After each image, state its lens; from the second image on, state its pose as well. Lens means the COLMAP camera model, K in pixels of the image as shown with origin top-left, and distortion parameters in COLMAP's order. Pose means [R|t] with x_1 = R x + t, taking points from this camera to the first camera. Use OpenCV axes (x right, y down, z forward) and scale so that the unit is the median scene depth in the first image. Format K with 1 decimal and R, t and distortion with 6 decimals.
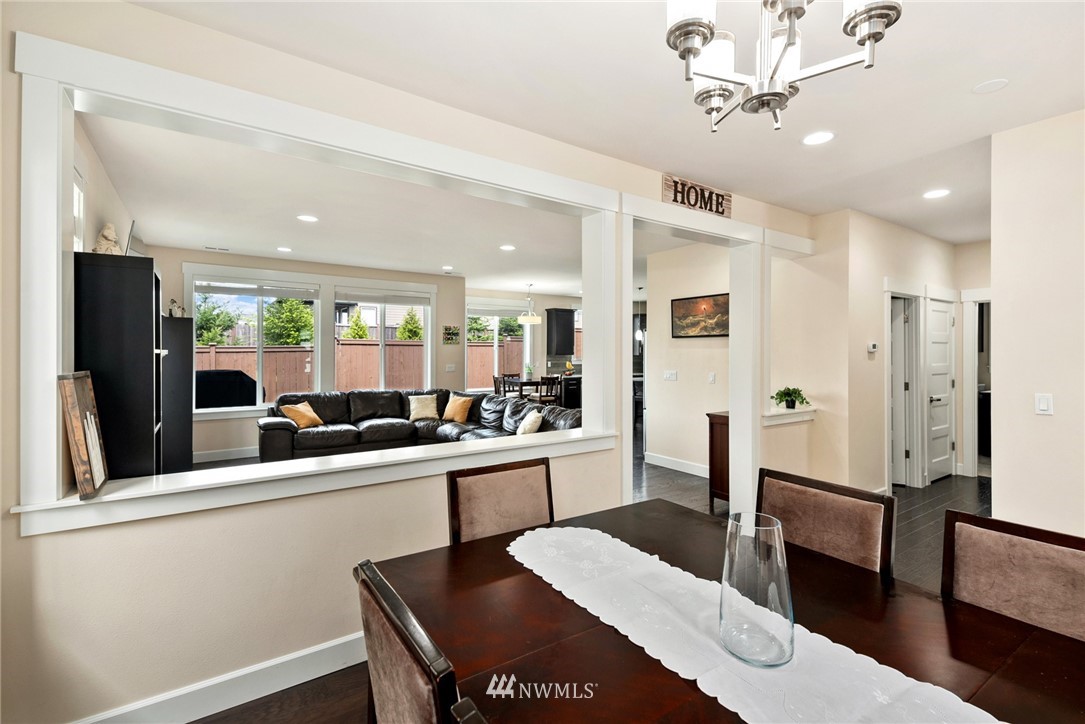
lens RADIAL K [[501.0, 0, 553.8], [0, 501.0, 346.6], [0, 0, 1]] dist [0.003234, -0.001768]
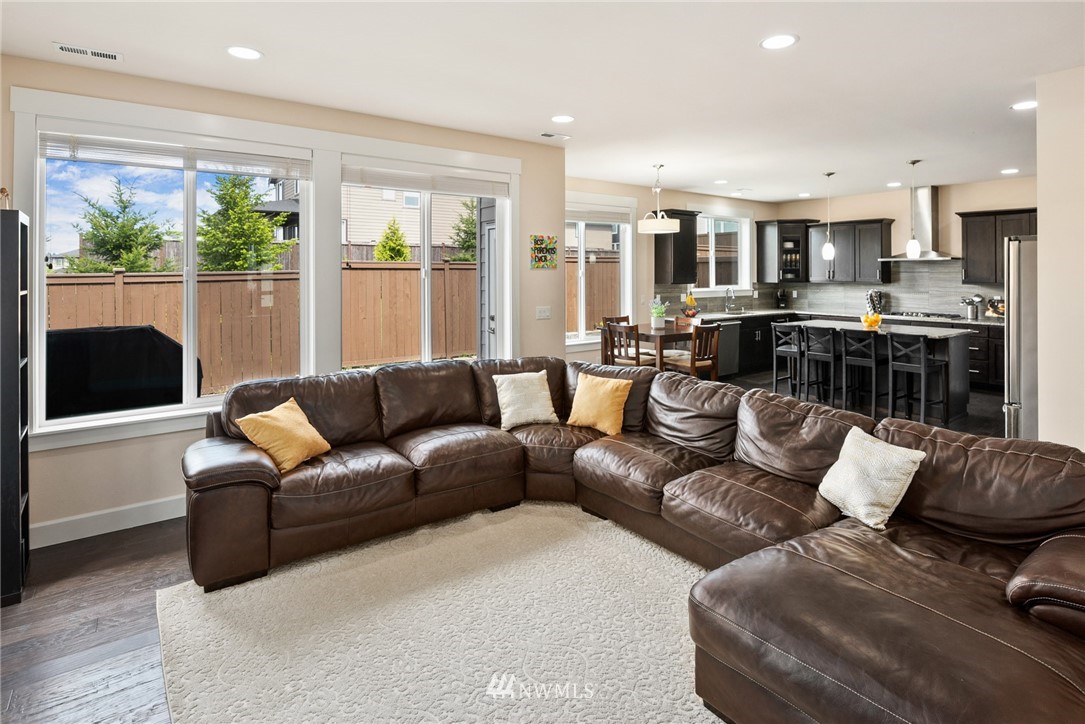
lens RADIAL K [[565.5, 0, 542.8], [0, 565.5, 275.0], [0, 0, 1]] dist [-0.012781, -0.000854]
pose [[0.999830, -0.006581, 0.017202, -0.241895], [0.006357, 0.999895, 0.013050, -0.007136], [-0.017286, -0.012938, 0.999767, 0.429048]]
